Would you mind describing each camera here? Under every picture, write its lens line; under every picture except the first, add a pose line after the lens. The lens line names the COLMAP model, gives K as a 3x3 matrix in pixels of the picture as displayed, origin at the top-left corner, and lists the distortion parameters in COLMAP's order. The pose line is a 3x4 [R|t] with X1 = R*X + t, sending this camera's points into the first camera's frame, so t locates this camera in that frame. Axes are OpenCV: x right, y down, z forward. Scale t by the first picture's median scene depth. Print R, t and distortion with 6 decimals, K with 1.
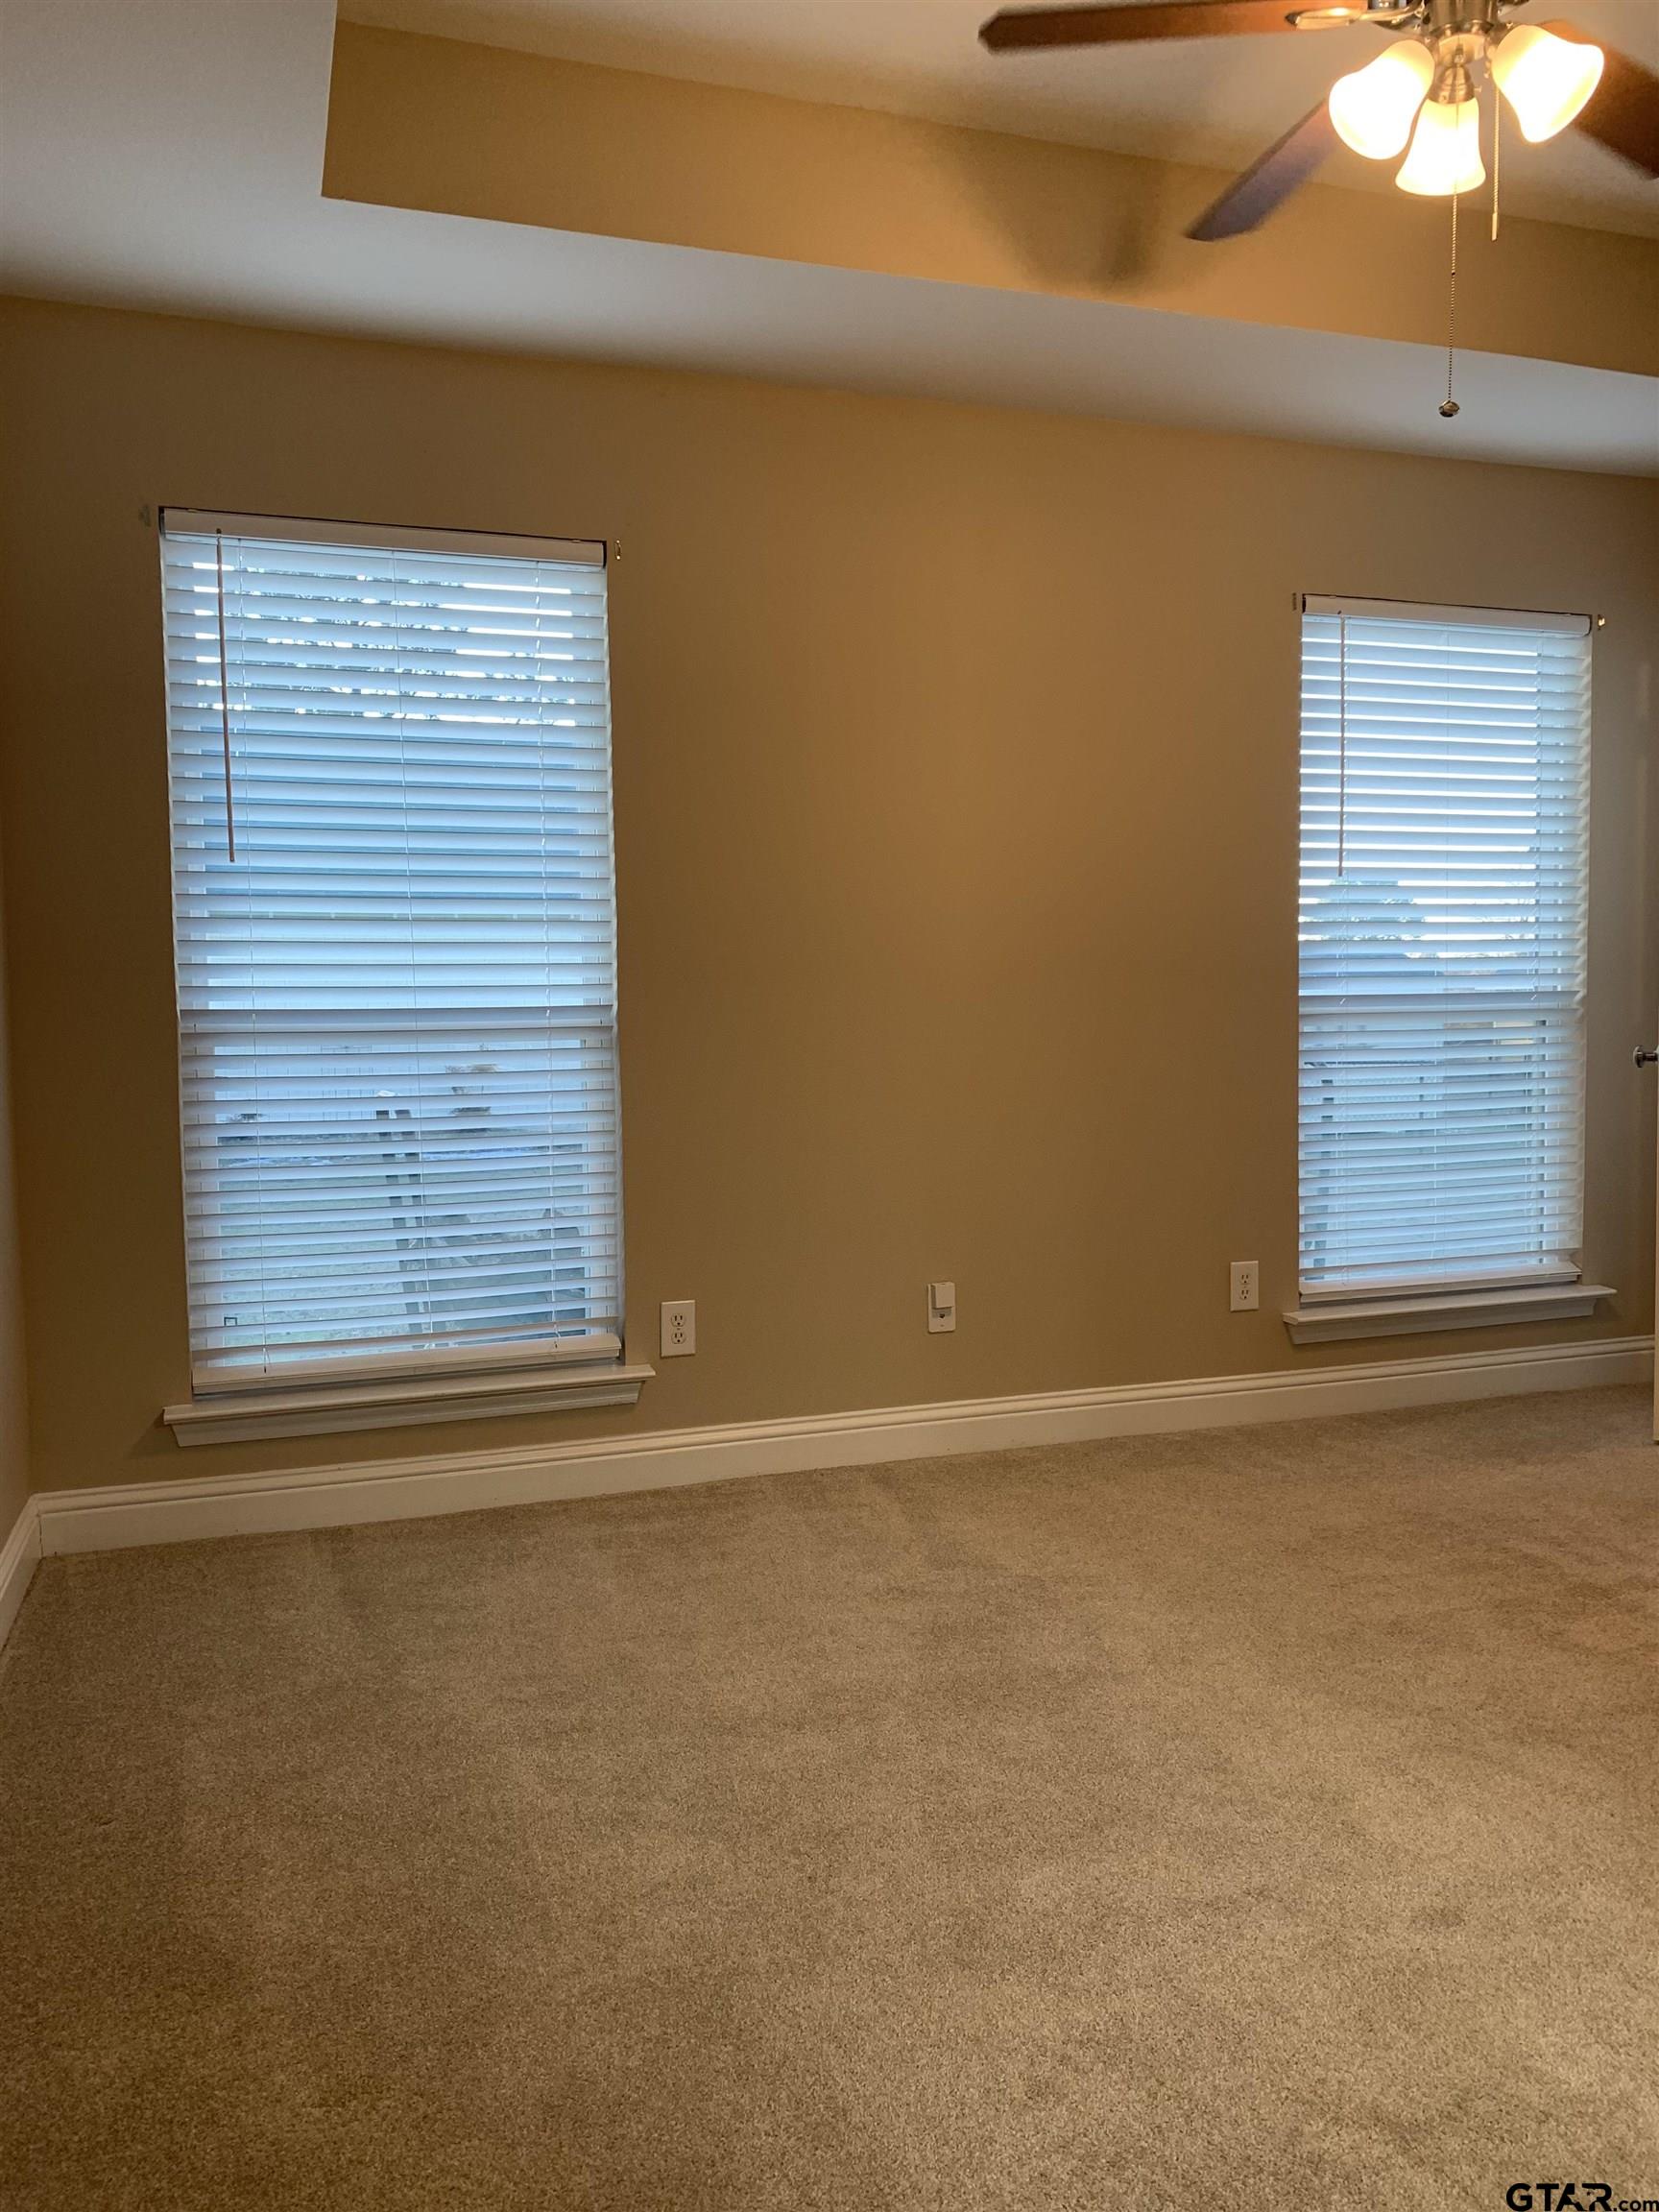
lens RADIAL K [[1676.6, 0, 841.6], [0, 1676.6, 1084.6], [0, 0, 1]] dist [0.033160, -0.023381]
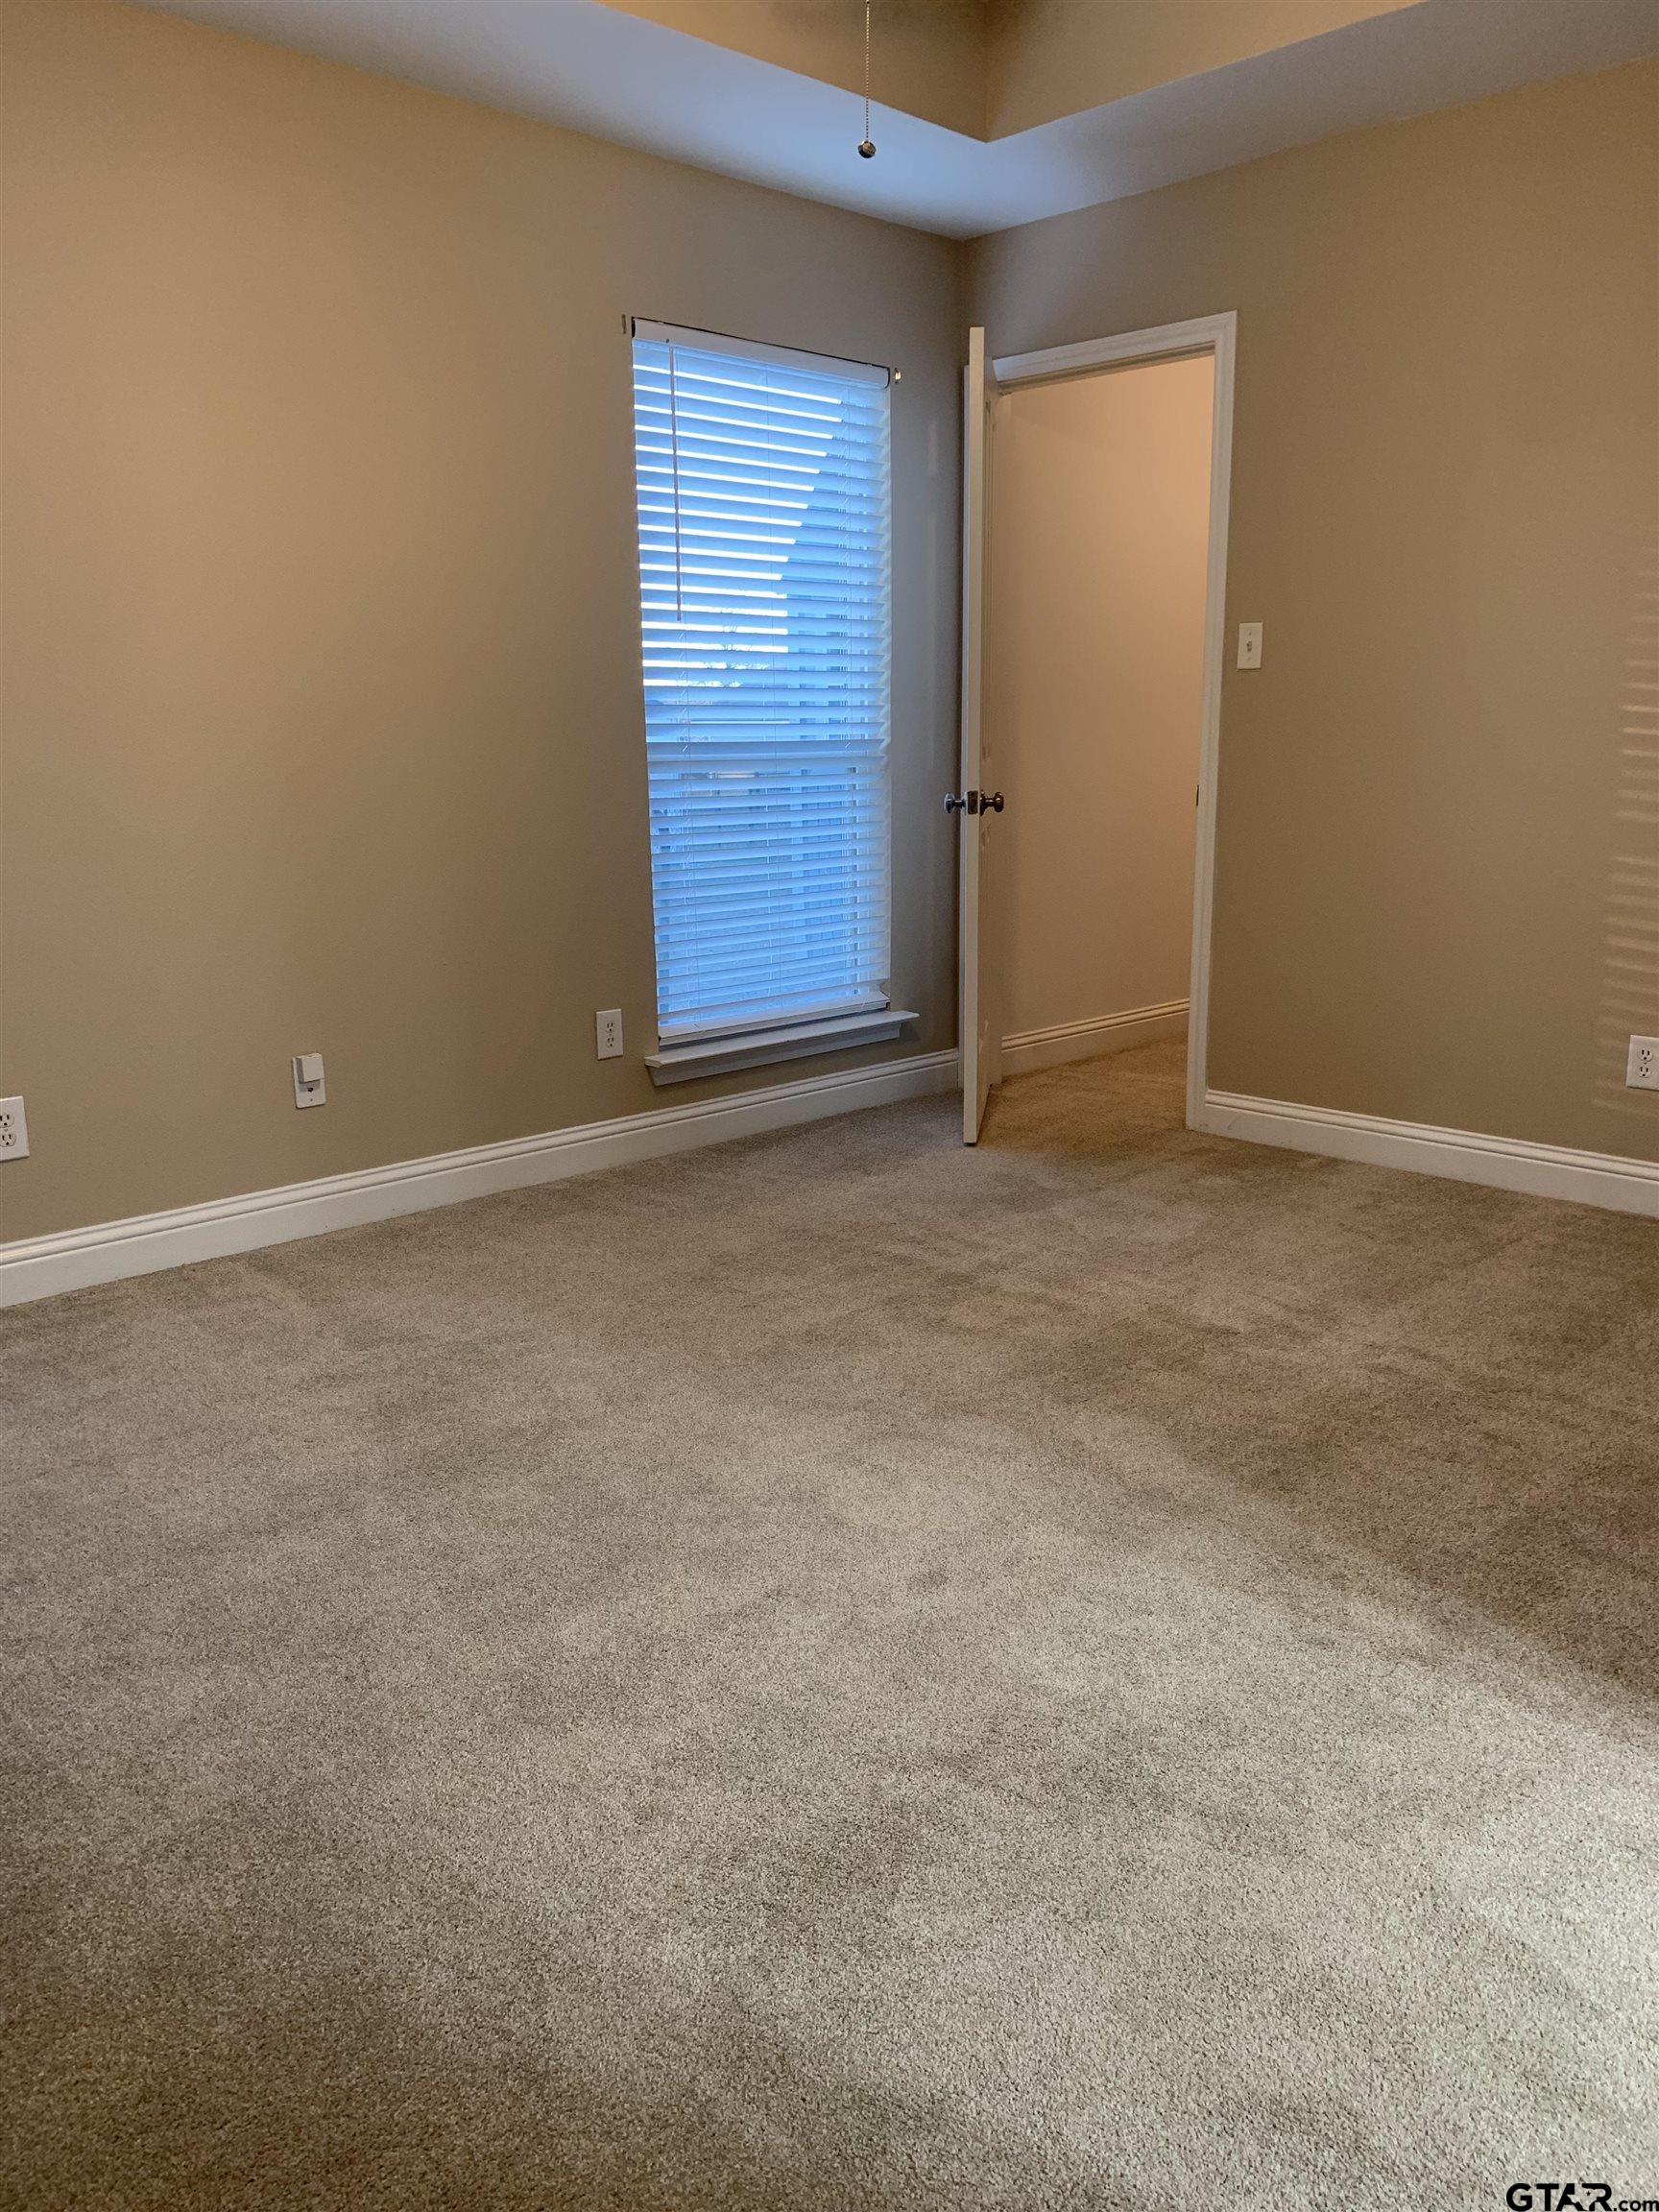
lens RADIAL K [[1676.6, 0, 822.2], [0, 1676.6, 1098.7], [0, 0, 1]] dist [0.033160, -0.023381]
pose [[0.906868, -0.089374, 0.411827, -0.109780], [0.021634, 0.985837, 0.166304, -0.013921], [-0.420858, -0.141906, 0.895958, 0.041901]]
